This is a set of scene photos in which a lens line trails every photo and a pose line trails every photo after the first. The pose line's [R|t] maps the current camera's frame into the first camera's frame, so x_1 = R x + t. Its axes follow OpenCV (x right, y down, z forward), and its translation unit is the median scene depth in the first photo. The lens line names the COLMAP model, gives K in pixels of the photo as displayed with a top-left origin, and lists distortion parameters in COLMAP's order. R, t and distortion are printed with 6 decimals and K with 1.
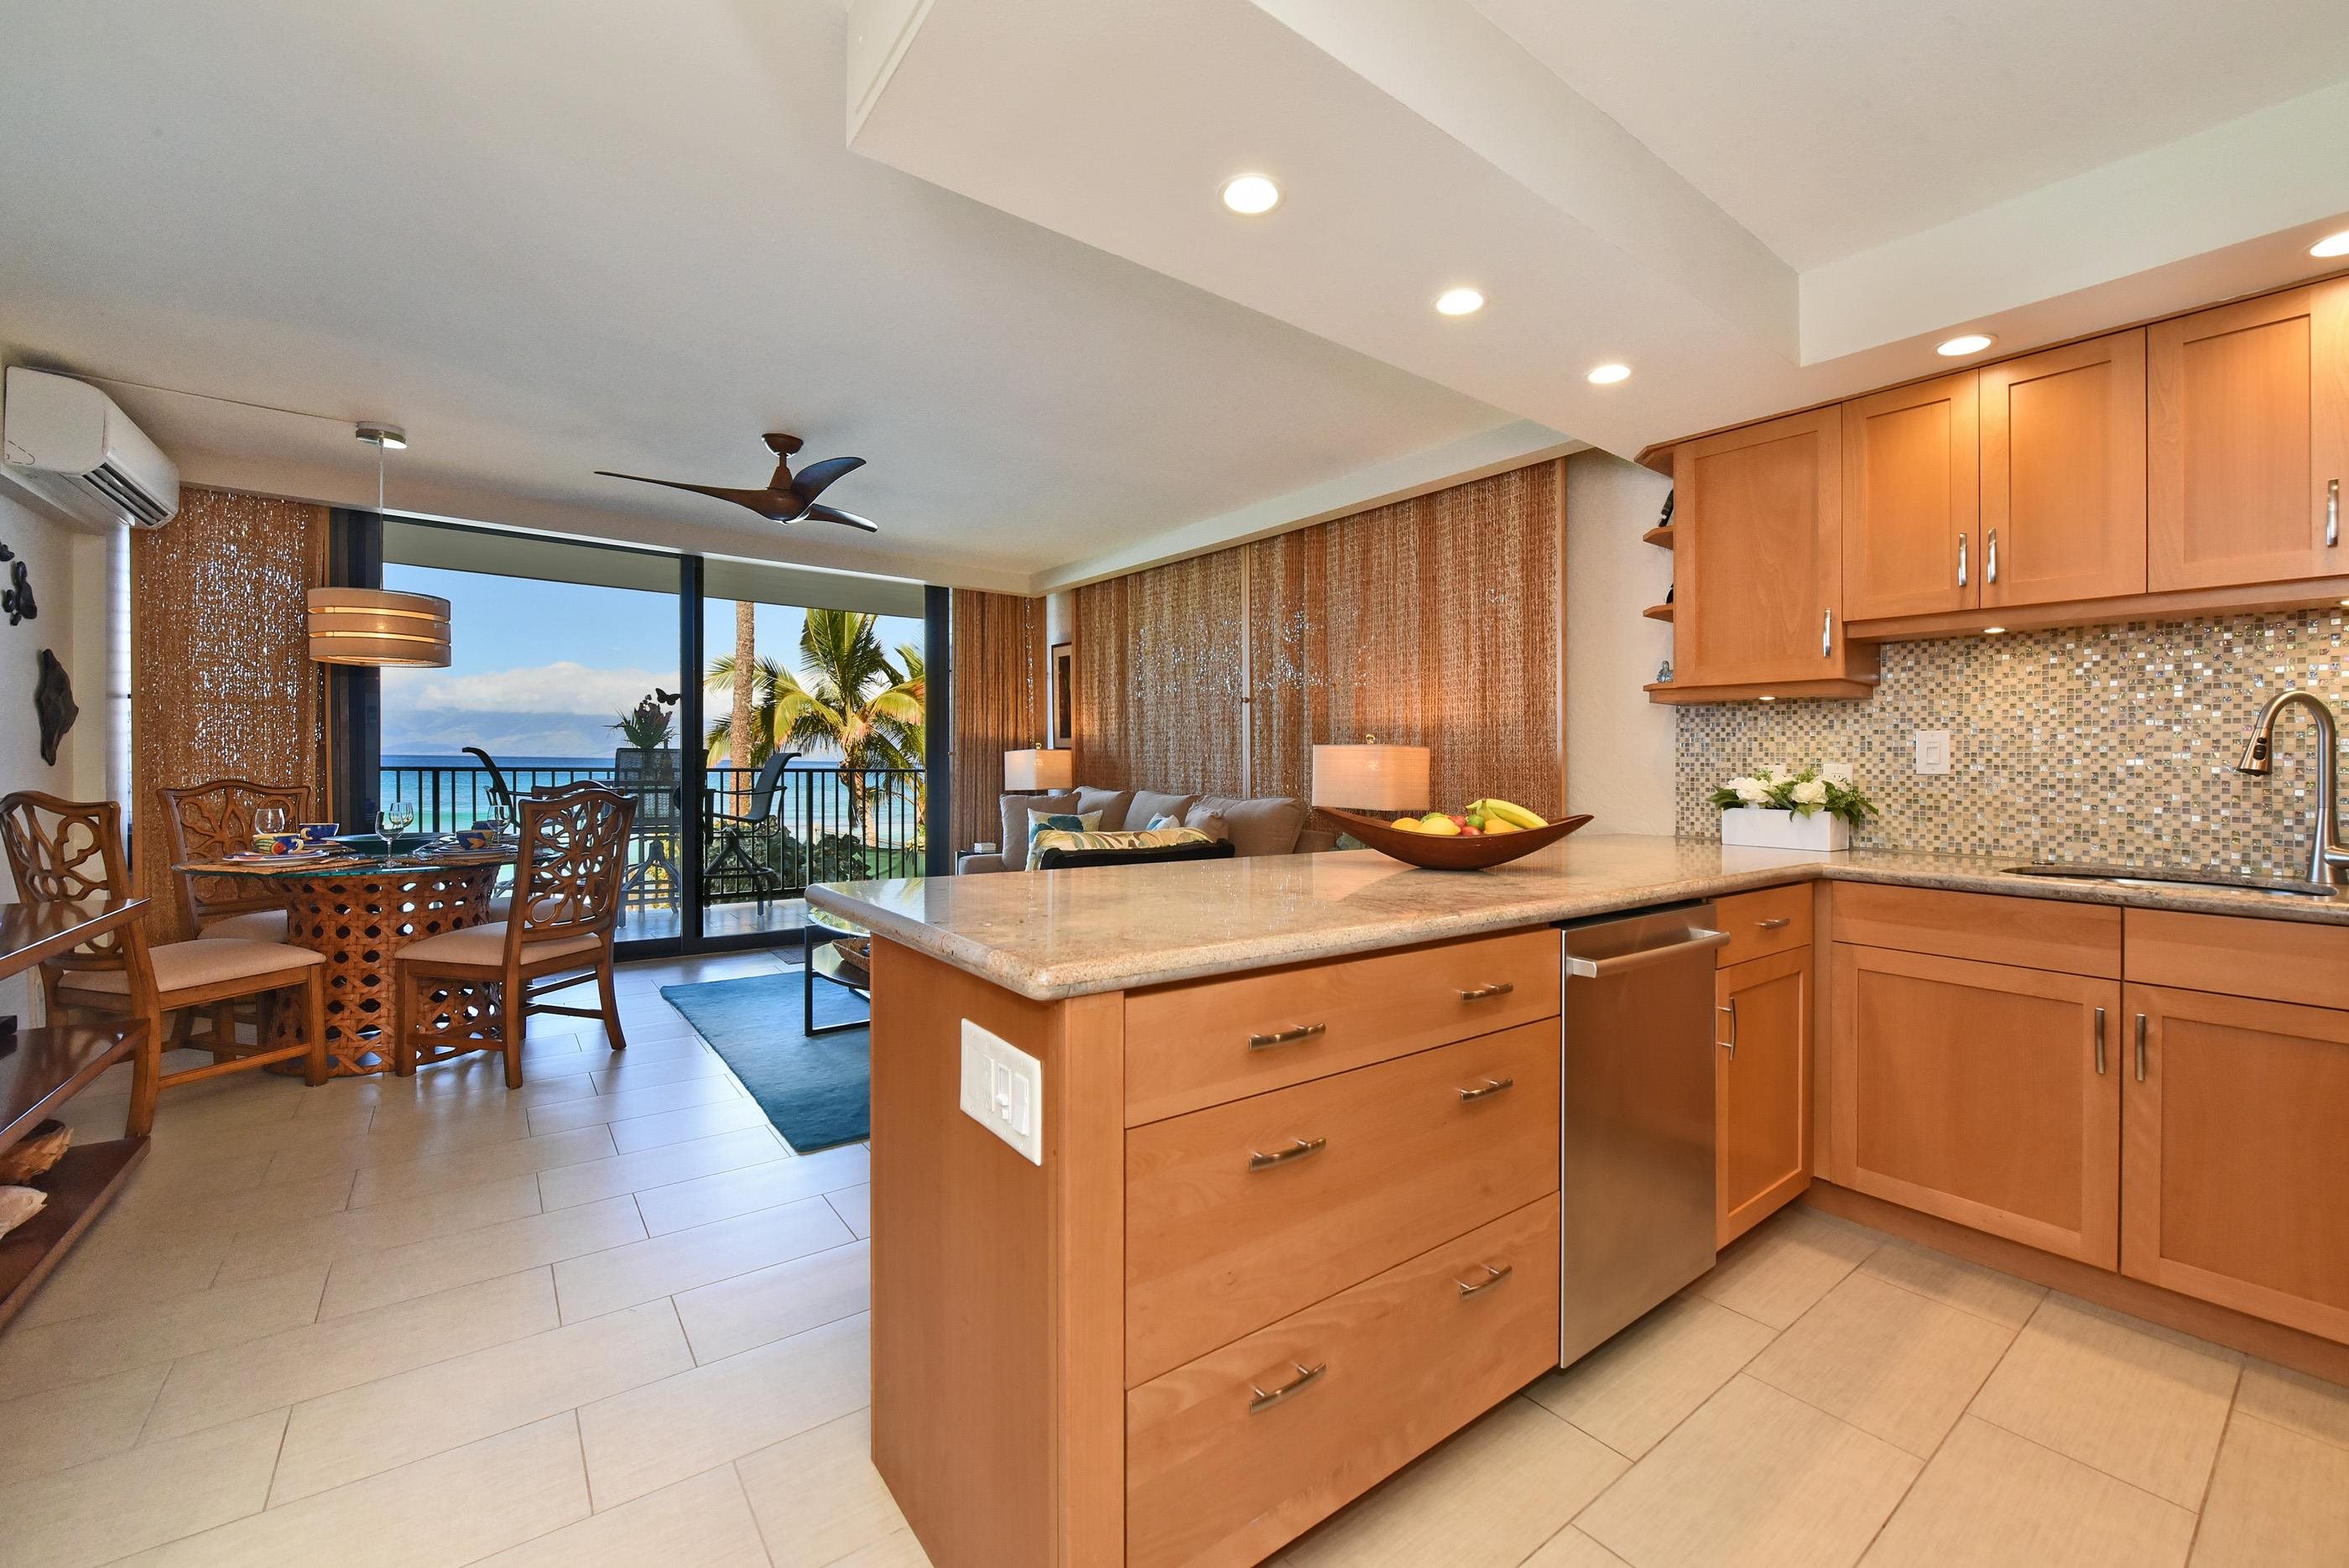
lens RADIAL K [[964.3, 0, 1201.0], [0, 964.3, 775.2], [0, 0, 1]] dist [-0.014265, 0.002245]
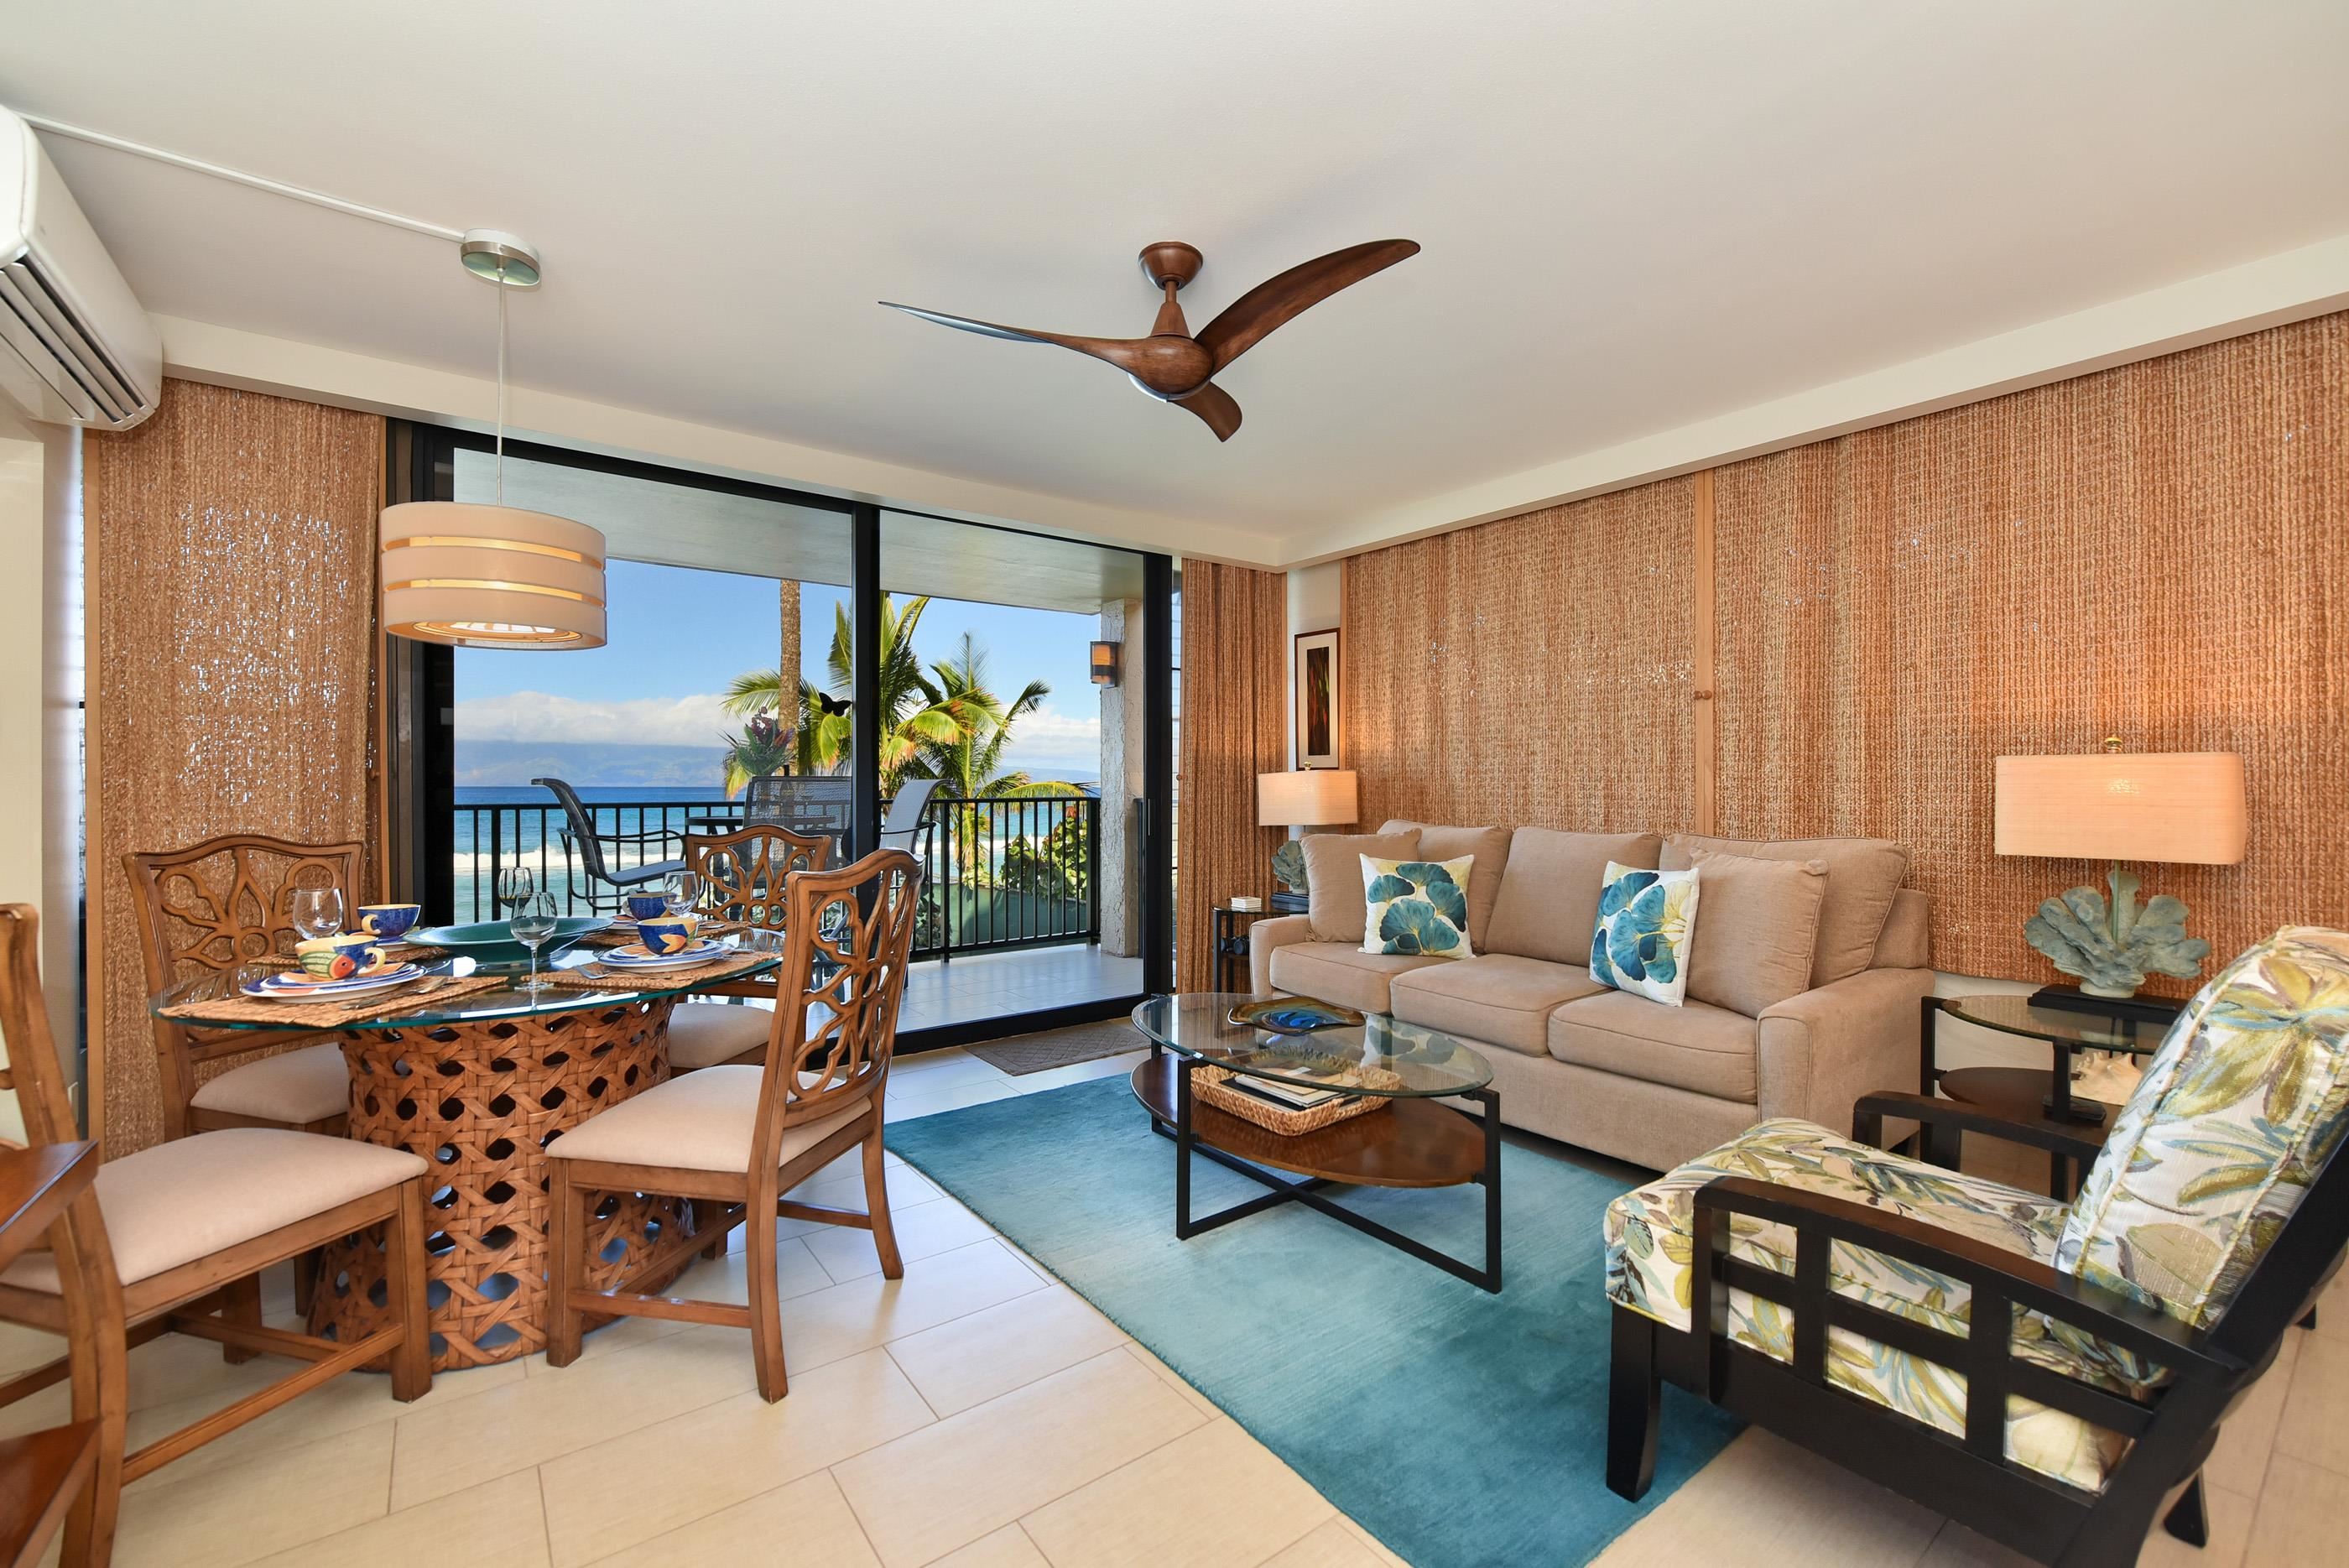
lens RADIAL K [[994.1, 0, 1206.1], [0, 994.1, 779.7], [0, 0, 1]] dist [-0.002543, -0.001856]
pose [[0.999902, -0.013086, -0.004996, -0.348717], [0.013006, 0.999791, -0.015787, -0.011564], [0.005202, 0.015720, 0.999863, 0.322067]]
